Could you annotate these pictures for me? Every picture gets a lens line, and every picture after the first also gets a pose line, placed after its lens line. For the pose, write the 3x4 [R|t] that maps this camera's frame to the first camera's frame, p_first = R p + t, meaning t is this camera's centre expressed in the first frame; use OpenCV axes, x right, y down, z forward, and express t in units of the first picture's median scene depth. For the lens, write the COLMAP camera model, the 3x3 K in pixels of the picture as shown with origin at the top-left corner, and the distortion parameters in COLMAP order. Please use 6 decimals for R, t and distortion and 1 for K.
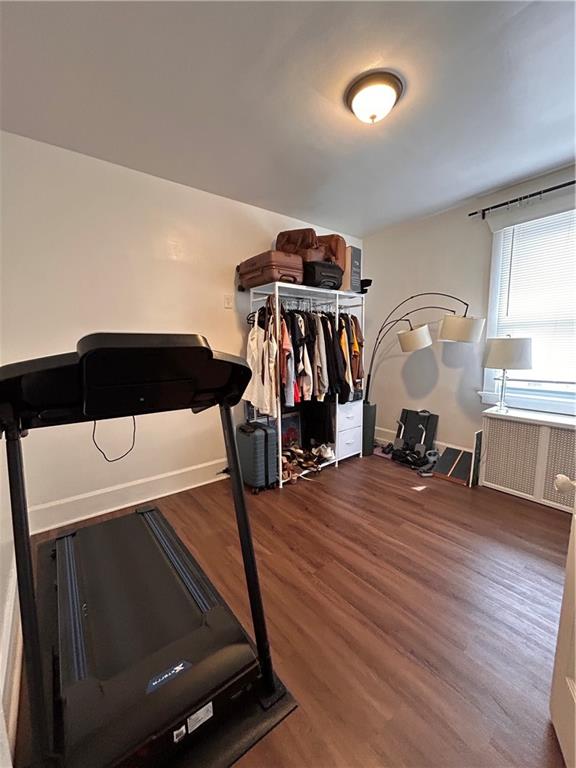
lens RADIAL K [[309.9, 0, 284.9], [0, 309.9, 385.2], [0, 0, 1]] dist [-0.004627, -0.000732]
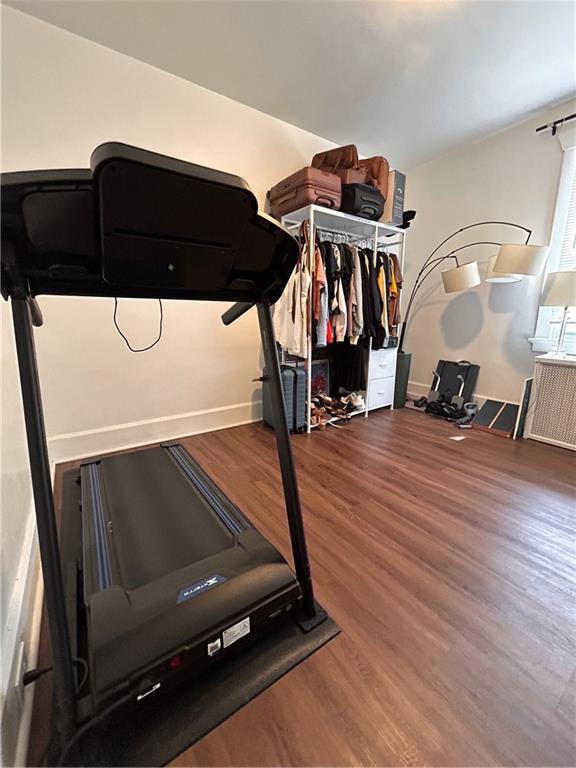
lens RADIAL K [[309.9, 0, 289.1], [0, 309.9, 379.5], [0, 0, 1]] dist [-0.004627, -0.000732]
pose [[0.998570, 0.028245, -0.045385, -0.038361], [-0.024634, 0.996631, 0.078235, 0.102888], [0.047442, -0.077005, 0.995901, 0.064639]]
